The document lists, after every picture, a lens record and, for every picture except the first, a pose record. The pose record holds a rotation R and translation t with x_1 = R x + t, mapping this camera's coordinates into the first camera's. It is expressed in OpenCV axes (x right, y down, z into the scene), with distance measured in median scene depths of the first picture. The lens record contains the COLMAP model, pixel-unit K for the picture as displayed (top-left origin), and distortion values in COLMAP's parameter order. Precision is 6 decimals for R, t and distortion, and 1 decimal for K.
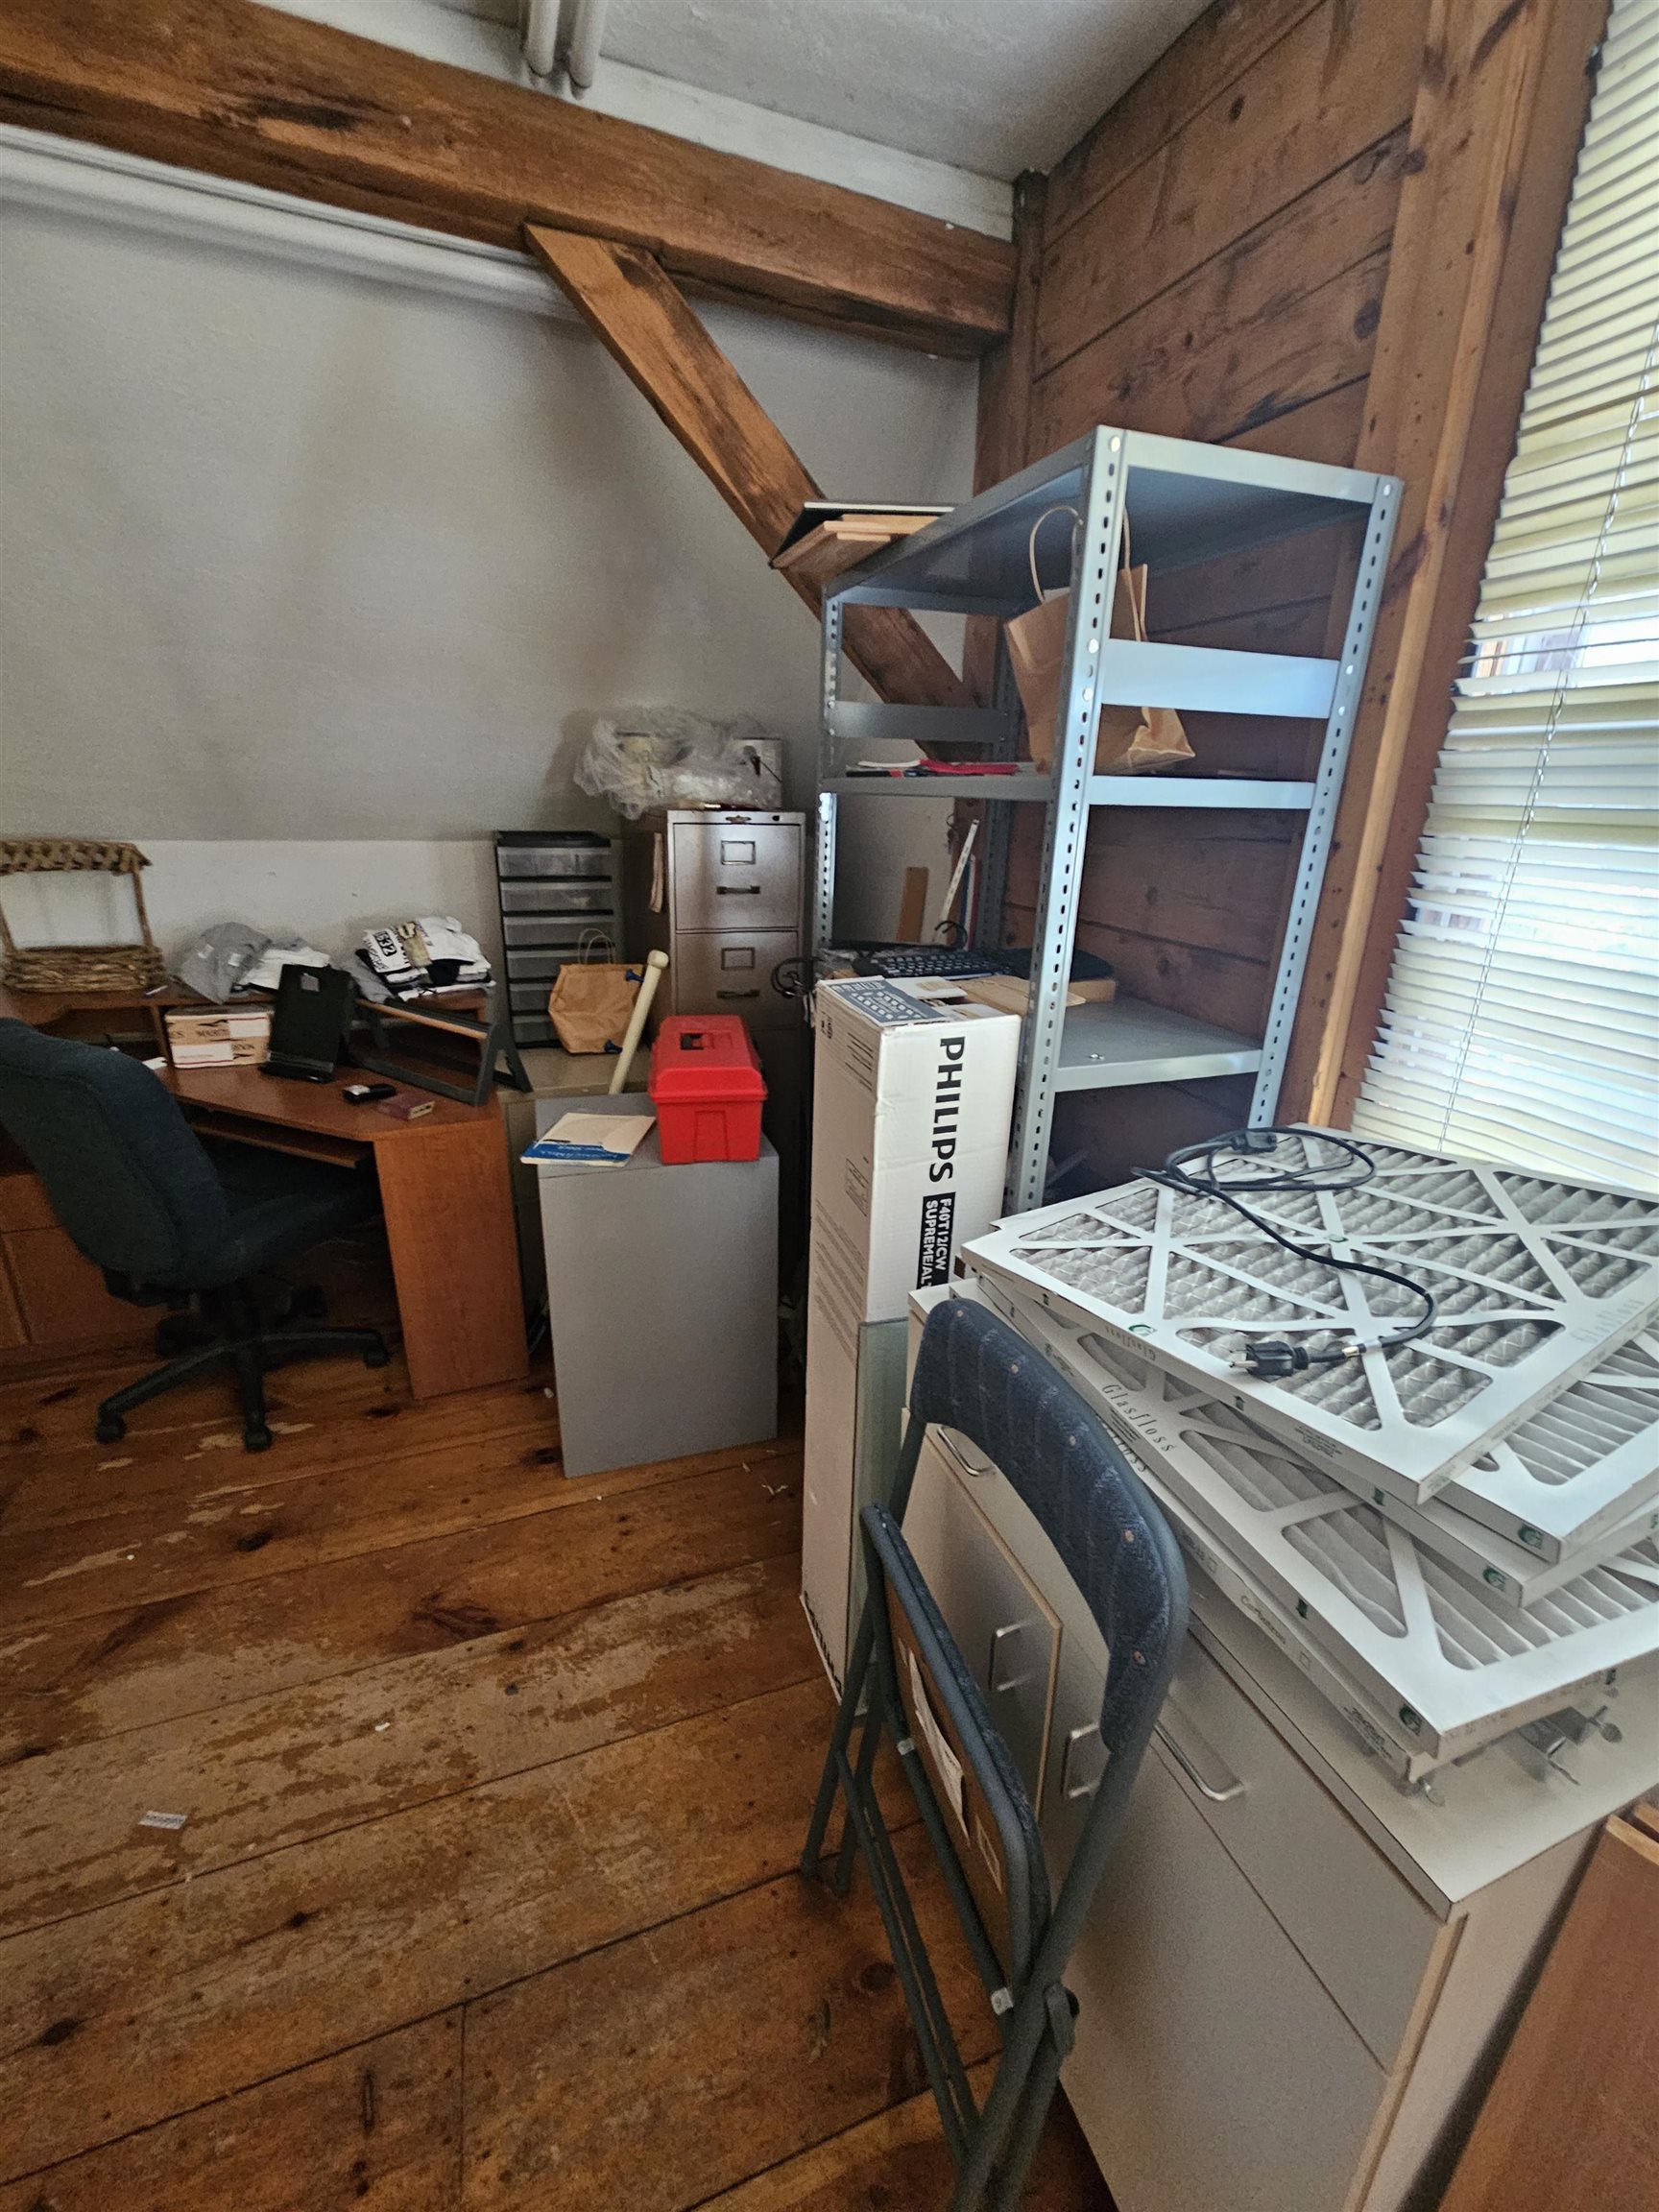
lens RADIAL K [[908.4, 0, 827.7], [0, 908.4, 1110.3], [0, 0, 1]] dist [-0.001728, 0.000512]
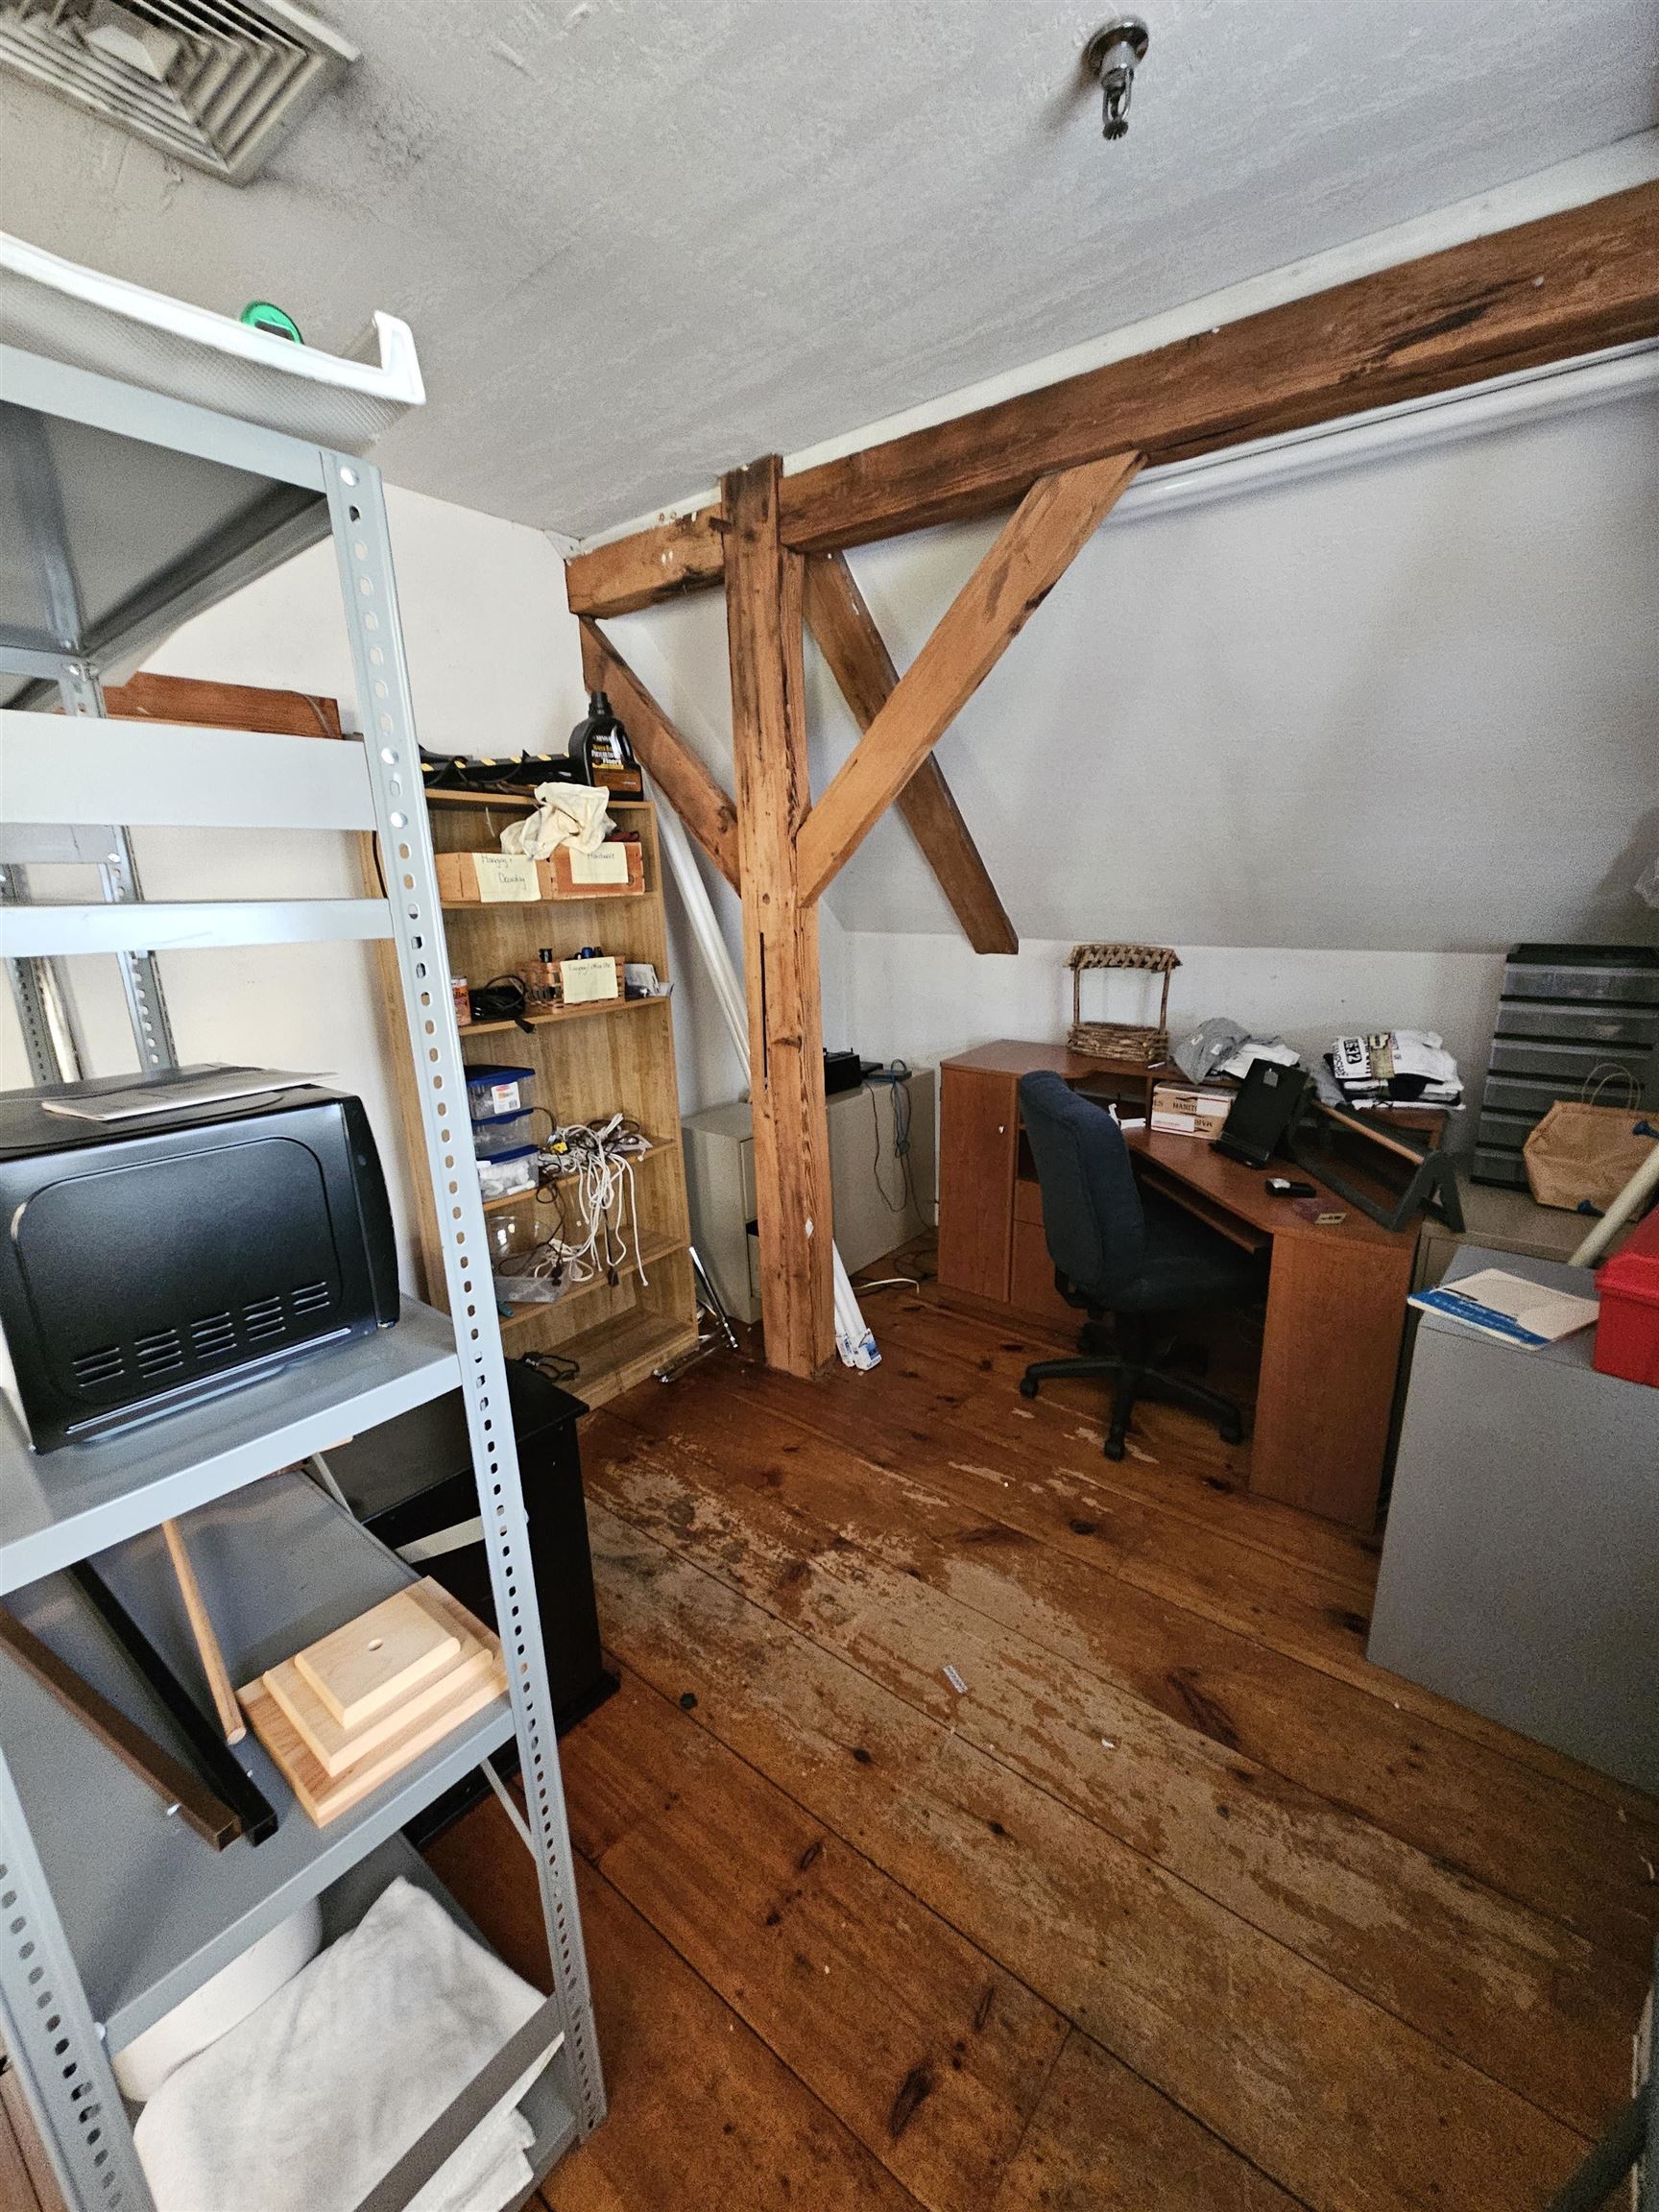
lens RADIAL K [[908.4, 0, 838.0], [0, 908.4, 1109.0], [0, 0, 1]] dist [-0.001728, 0.000512]
pose [[0.518172, 0.176858, -0.836791, 0.087191], [-0.256876, 0.965397, 0.044972, -0.021998], [0.815790, 0.191648, 0.545672, -0.013087]]
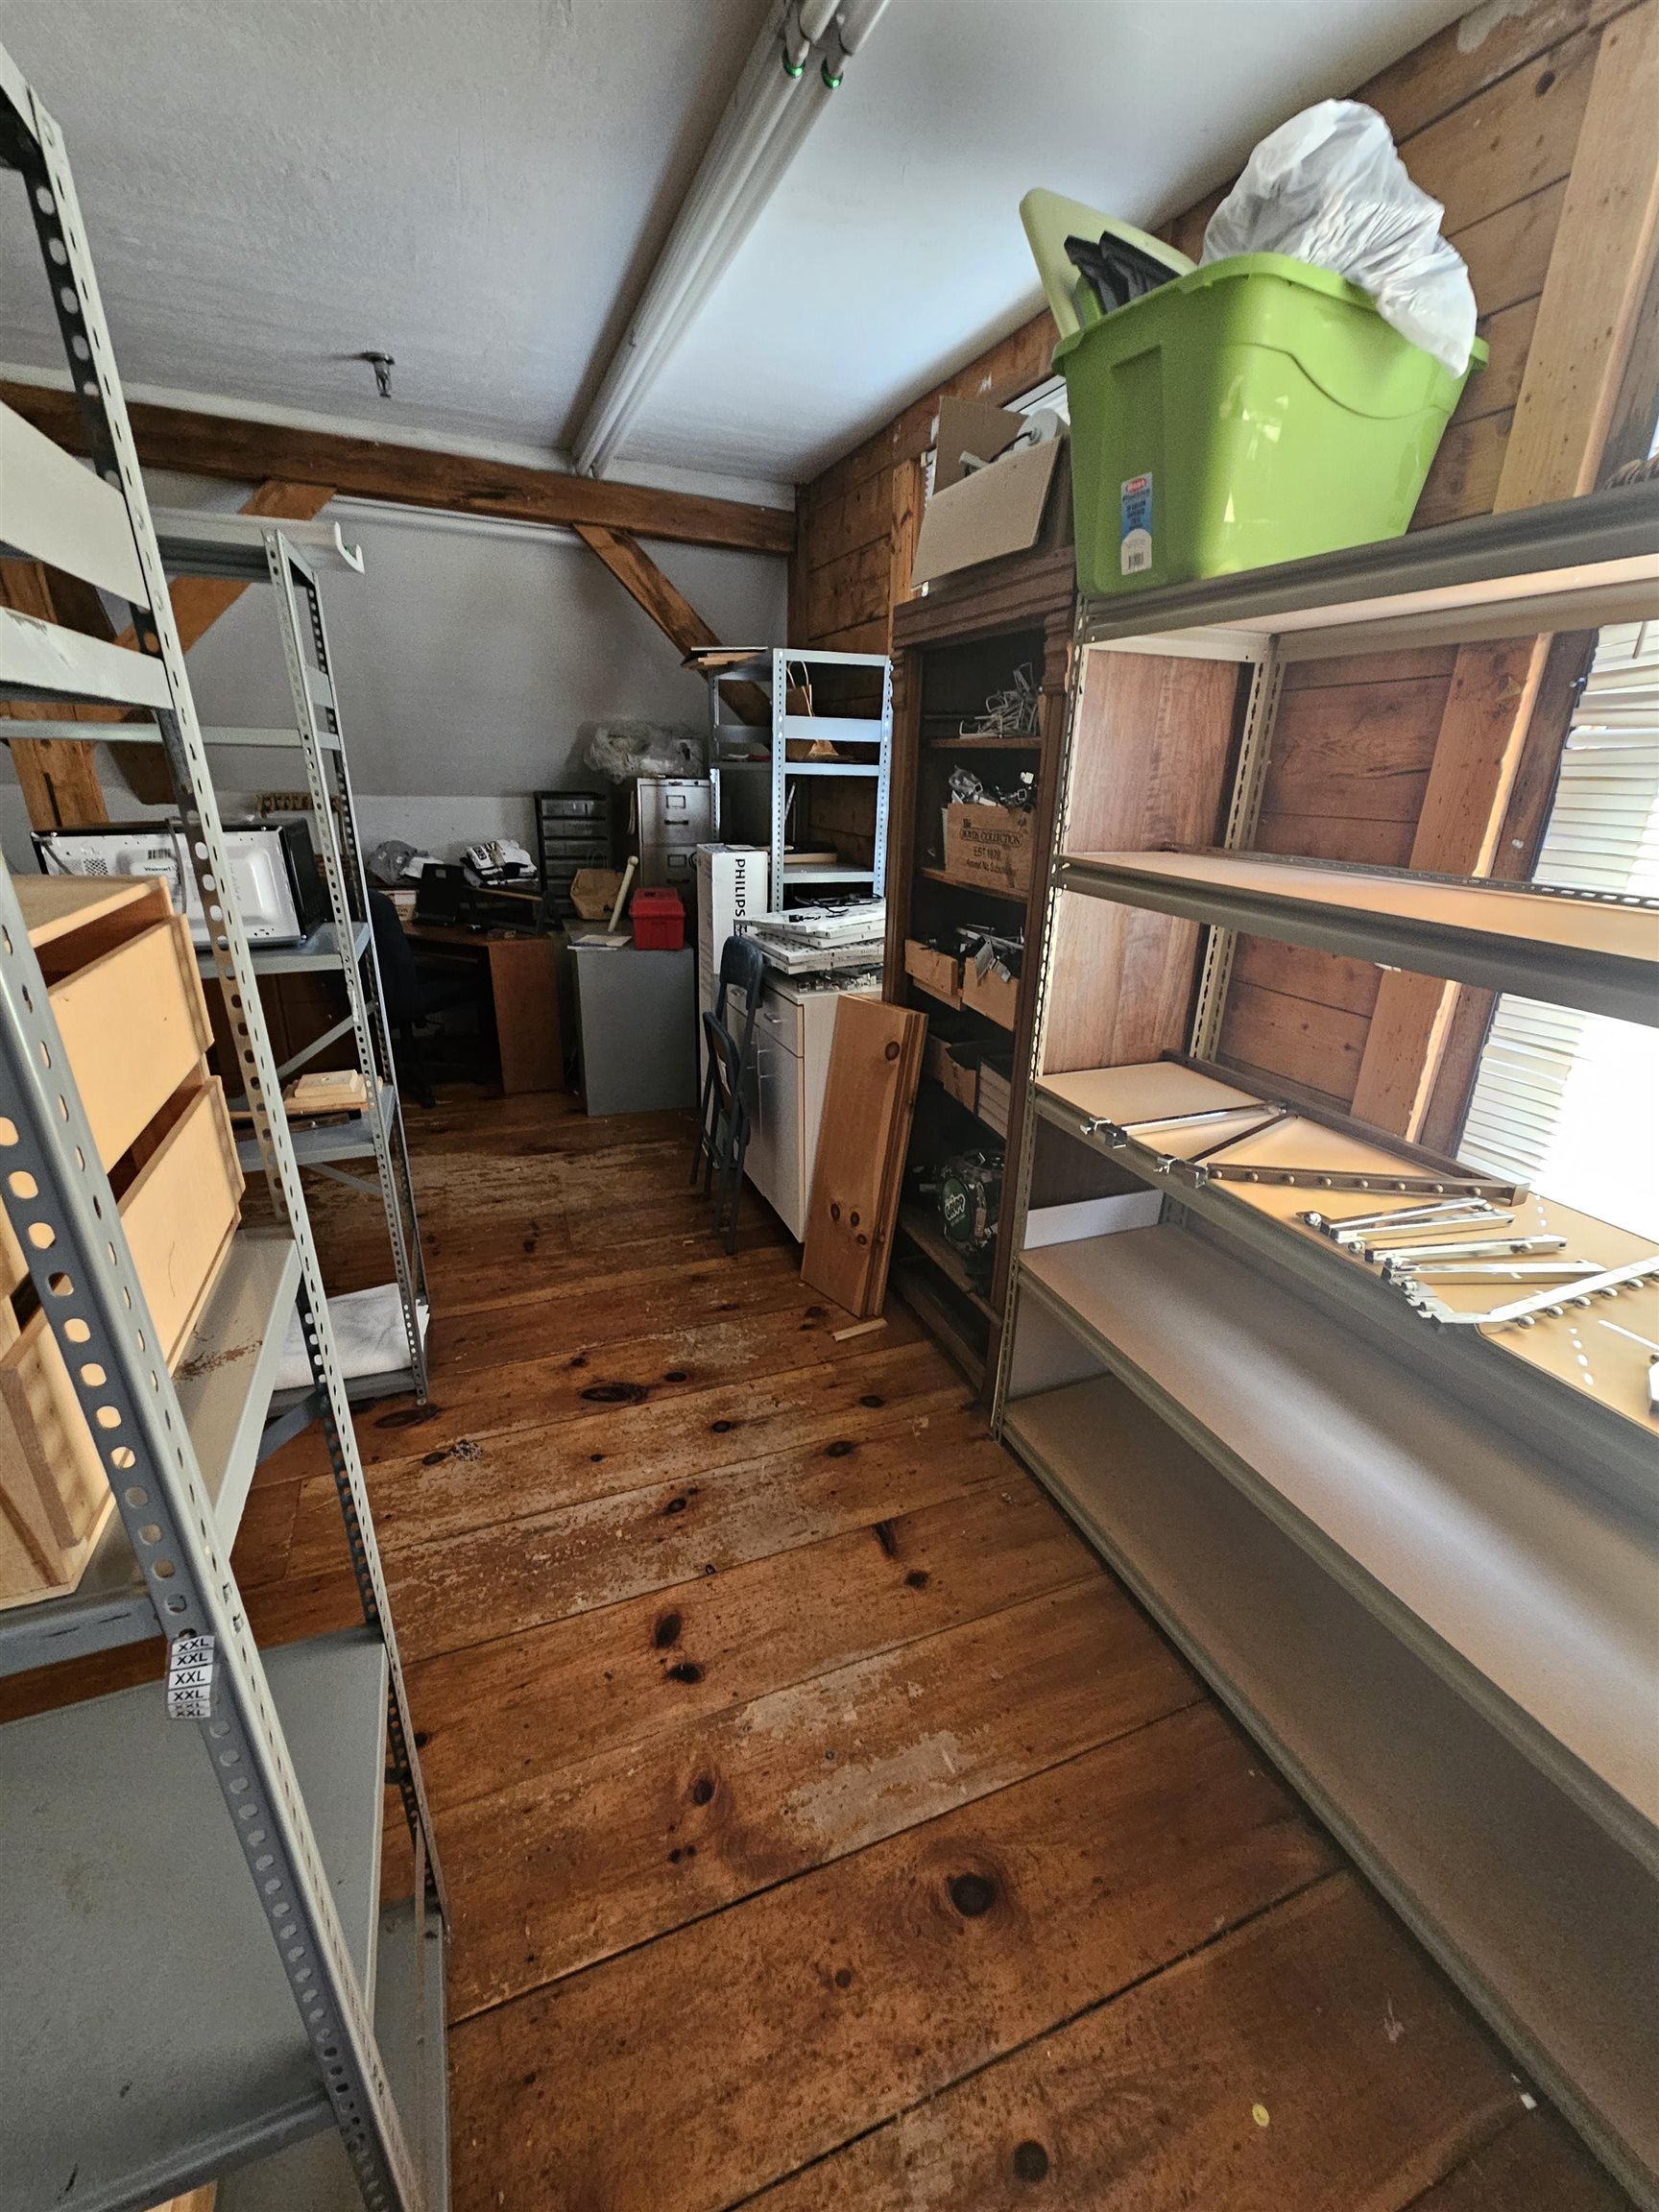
lens RADIAL K [[908.4, 0, 832.6], [0, 908.4, 1112.3], [0, 0, 1]] dist [-0.001728, 0.000512]
pose [[0.999626, -0.005255, 0.026844, 0.180183], [0.004629, 0.999717, 0.023350, 0.330610], [-0.026959, -0.023217, 0.999367, -0.939076]]
